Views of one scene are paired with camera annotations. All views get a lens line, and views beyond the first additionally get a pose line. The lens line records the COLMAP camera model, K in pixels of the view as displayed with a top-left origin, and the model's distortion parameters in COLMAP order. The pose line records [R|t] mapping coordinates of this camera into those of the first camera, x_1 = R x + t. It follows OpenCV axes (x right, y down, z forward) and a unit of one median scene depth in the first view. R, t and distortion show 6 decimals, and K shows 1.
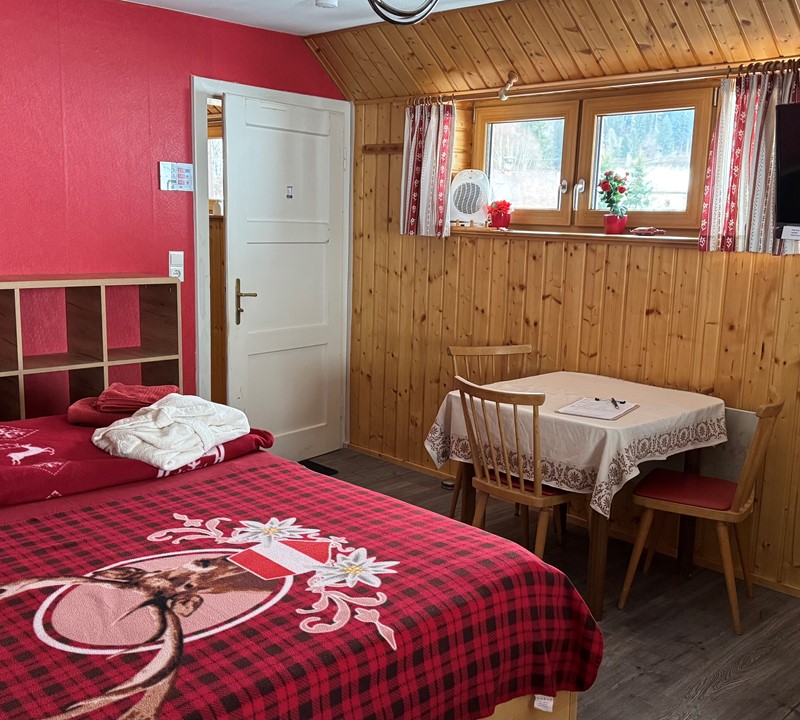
lens RADIAL K [[885.0, 0, 406.6], [0, 885.0, 362.2], [0, 0, 1]] dist [0.203774, -0.428021]
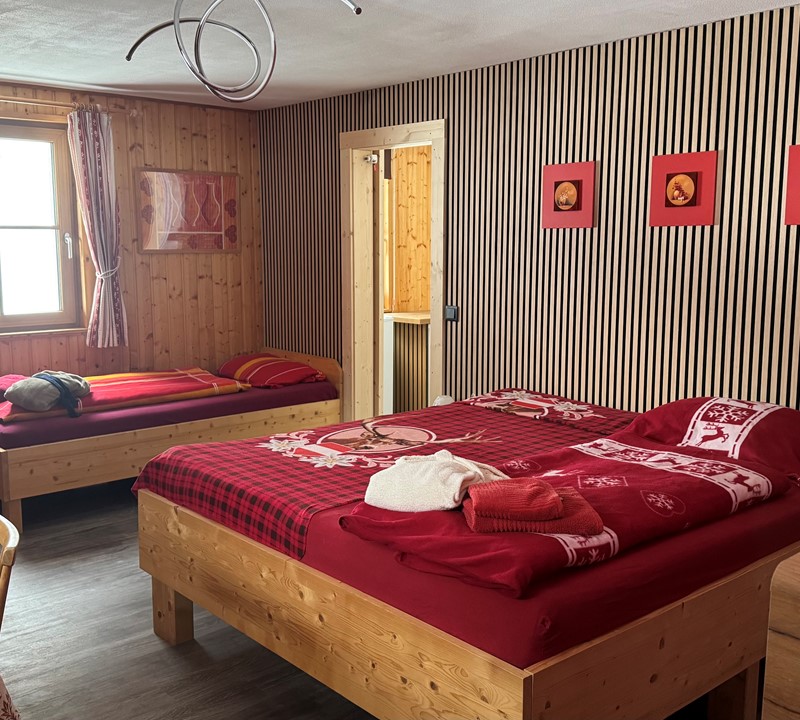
lens RADIAL K [[885.0, 0, 406.6], [0, 885.0, 362.2], [0, 0, 1]] dist [0.203774, -0.428021]
pose [[-0.999209, -0.031572, 0.024196, -0.337396], [-0.022618, 0.951341, 0.307308, -0.466151], [-0.032721, 0.306517, -0.951303, 2.583194]]
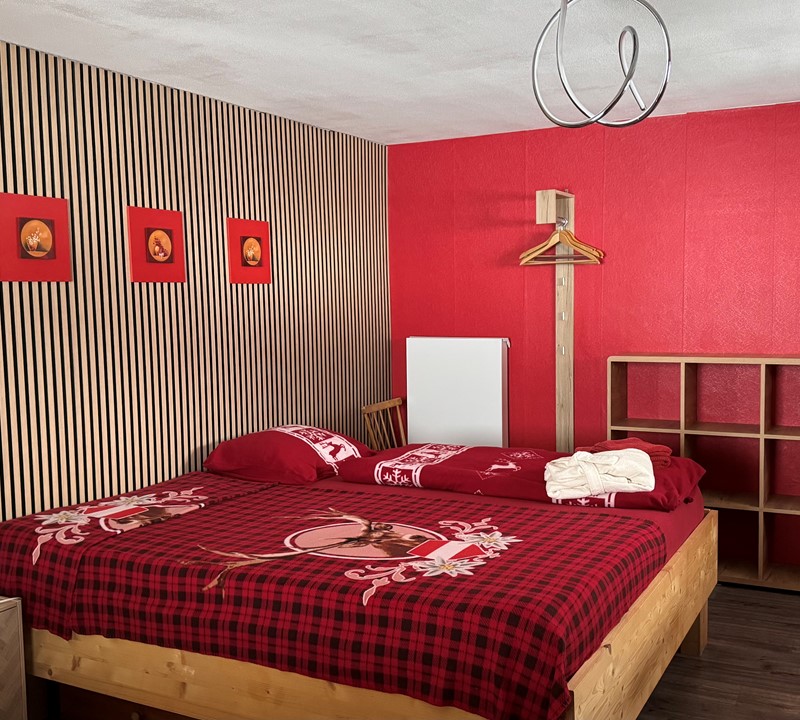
lens RADIAL K [[885.0, 0, 406.6], [0, 885.0, 362.2], [0, 0, 1]] dist [0.203774, -0.428021]
pose [[0.322100, 0.037355, -0.945968, 1.116538], [-0.133550, 0.991022, -0.006339, -0.044915], [0.937239, 0.128376, 0.324197, 0.481505]]
